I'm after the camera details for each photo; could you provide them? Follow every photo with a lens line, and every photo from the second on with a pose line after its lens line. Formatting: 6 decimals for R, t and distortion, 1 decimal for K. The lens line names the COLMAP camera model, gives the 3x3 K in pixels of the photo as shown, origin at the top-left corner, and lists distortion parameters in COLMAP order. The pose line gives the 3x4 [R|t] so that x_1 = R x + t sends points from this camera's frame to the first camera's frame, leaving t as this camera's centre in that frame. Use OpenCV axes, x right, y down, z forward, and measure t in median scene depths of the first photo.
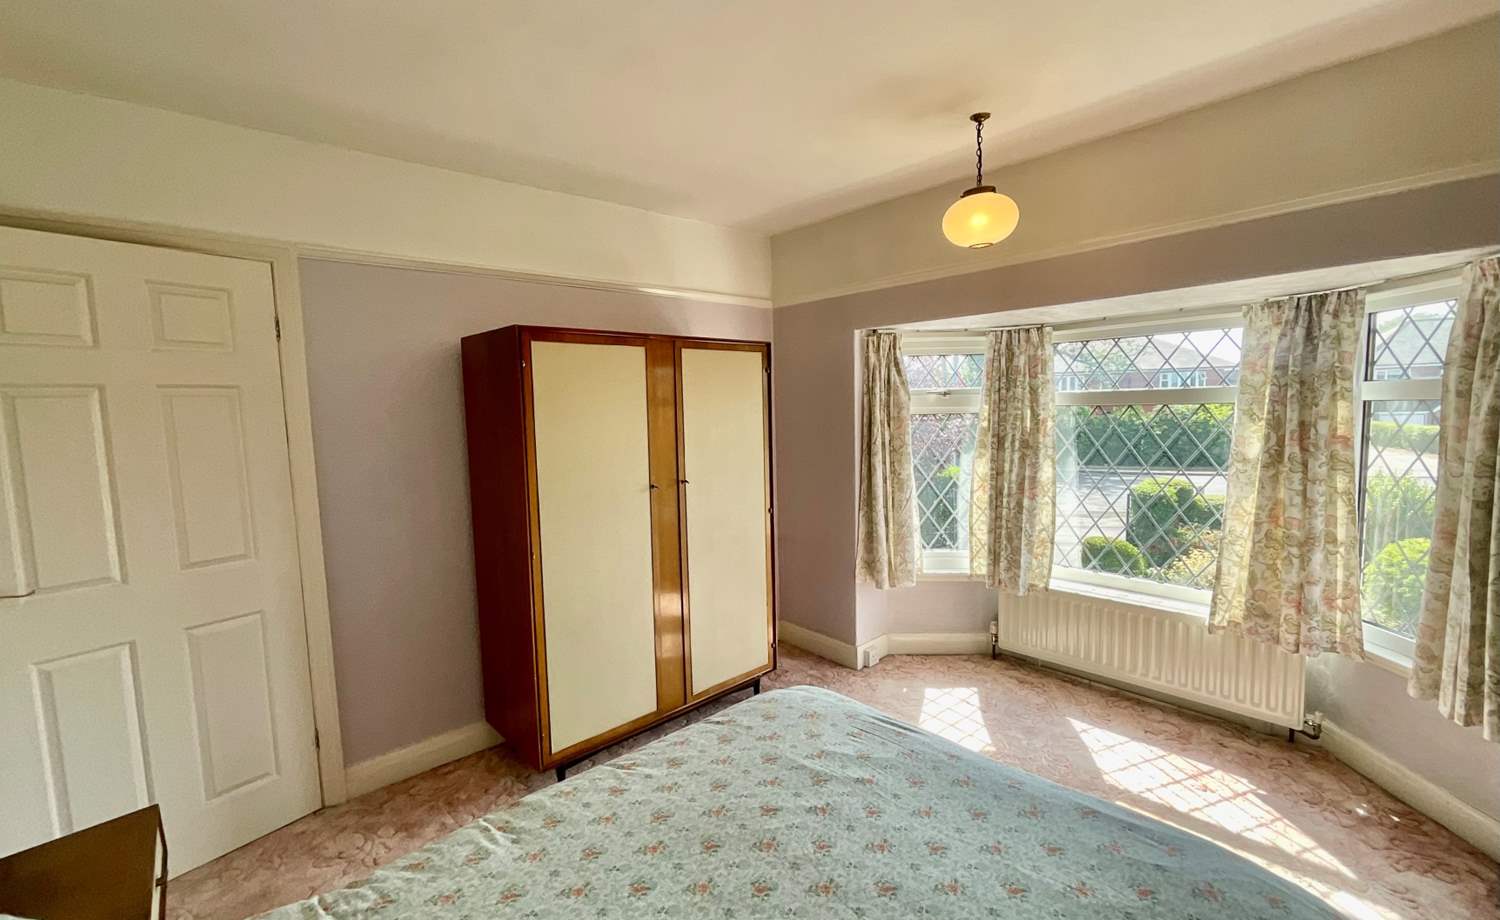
lens RADIAL K [[629.6, 0, 750.0], [0, 629.6, 460.0], [0, 0, 1]] dist [0.001696, 0.000521]
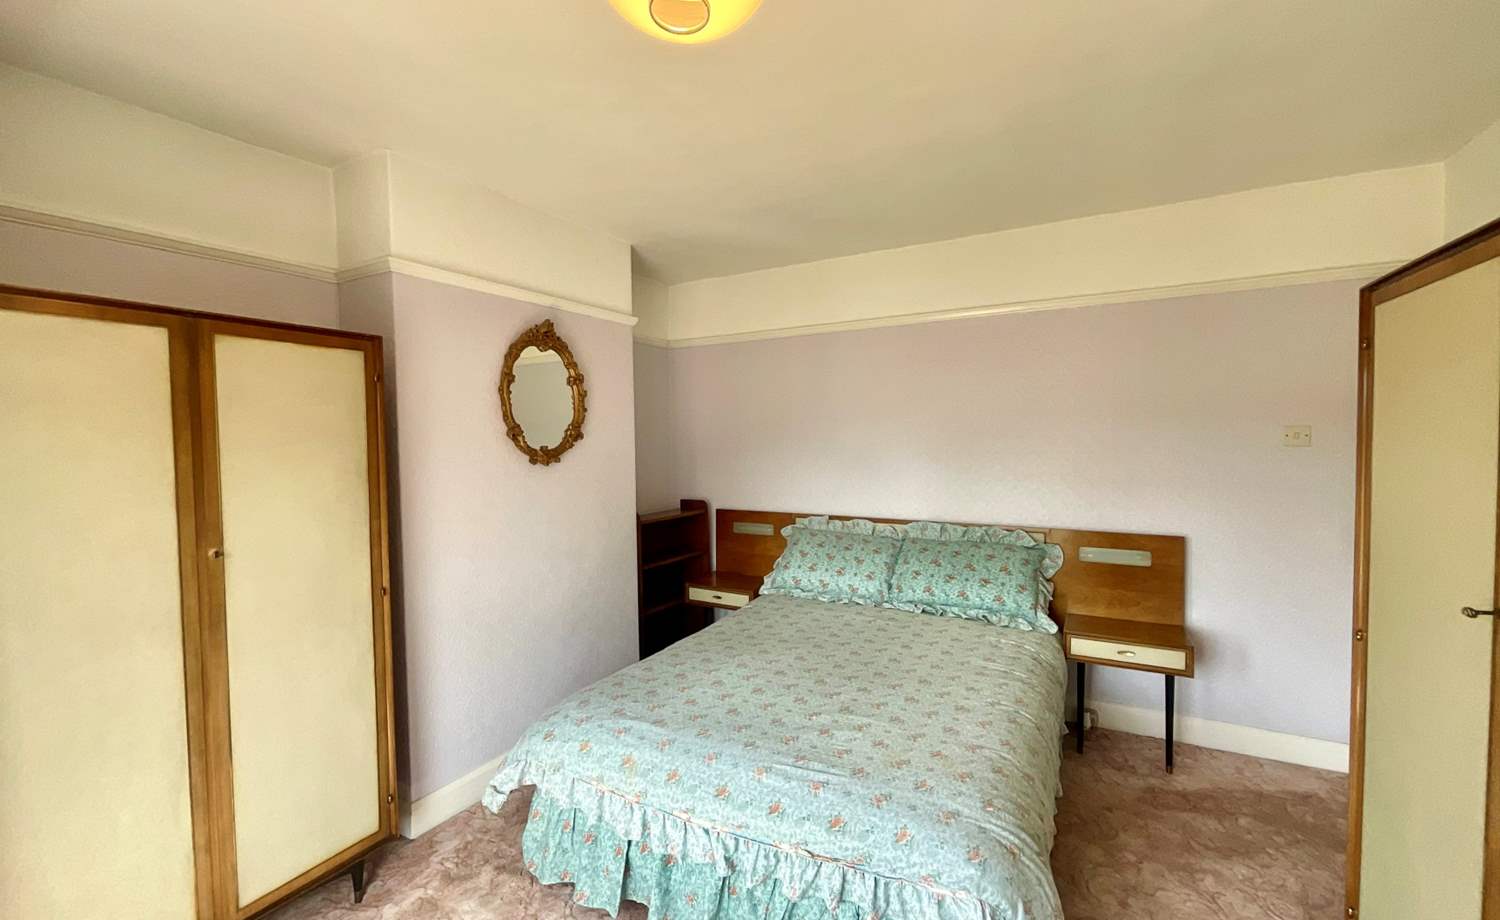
lens RADIAL K [[612.5, 0, 746.8], [0, 612.5, 468.0], [0, 0, 1]] dist [0.000468, 0.000307]
pose [[-0.947944, 0.059408, -0.312847, 0.386797], [0.013051, 0.988866, 0.148233, -0.105405], [0.318170, 0.136433, -0.938165, 1.178608]]
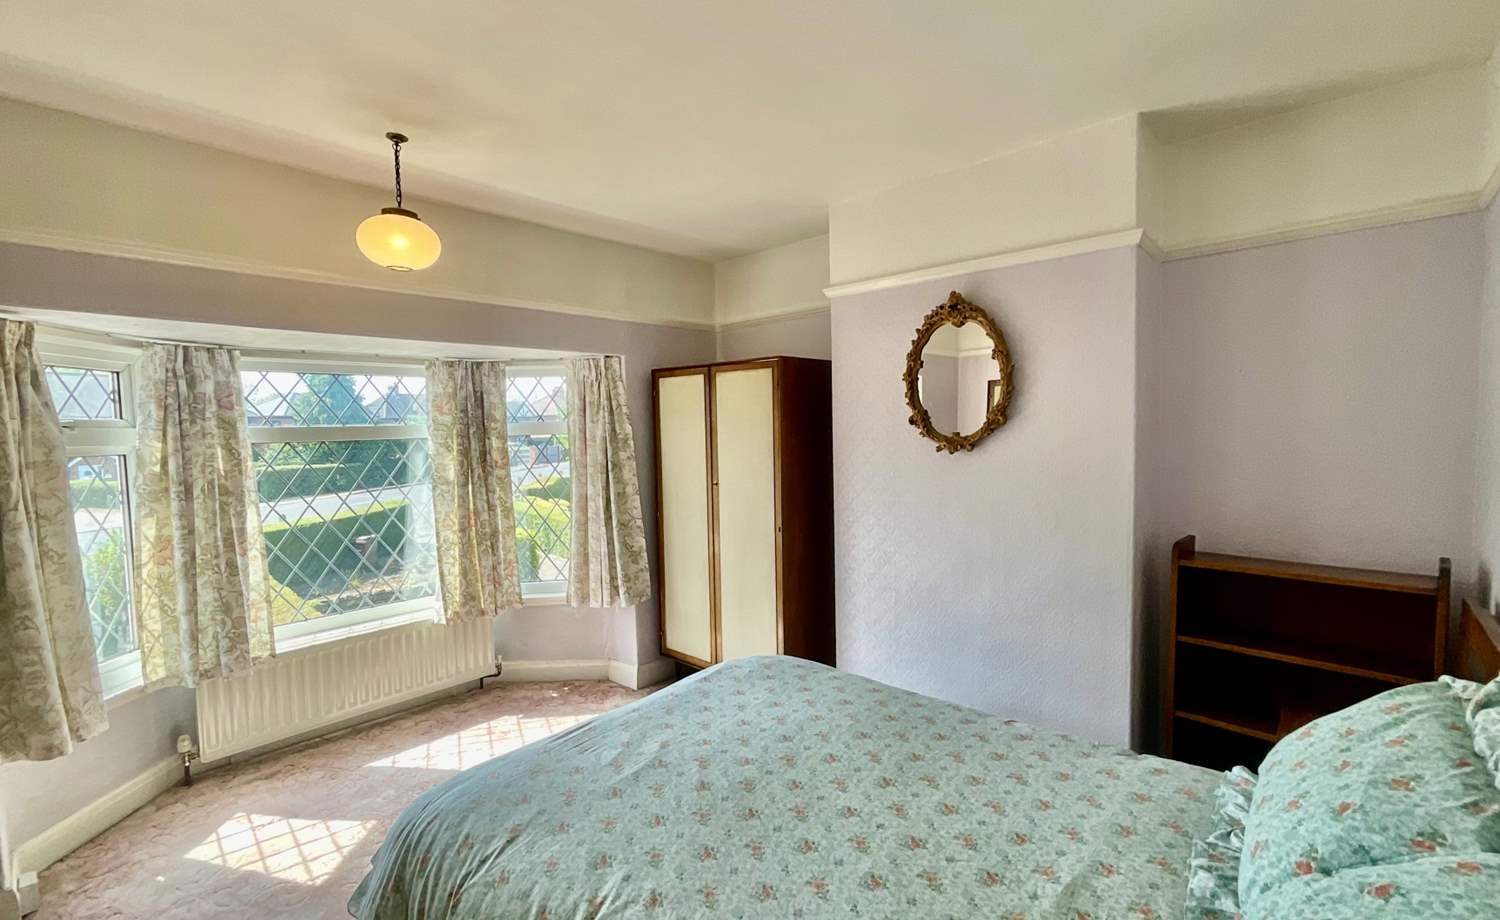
lens RADIAL K [[658.4, 0, 750.0], [0, 658.4, 458.1], [0, 0, 1]] dist [-0.001269, 0.000407]
pose [[-0.094404, -0.020194, 0.995329, -0.584839], [0.113093, 0.993105, 0.030876, -0.019935], [-0.989089, 0.115480, -0.091470, 0.506443]]
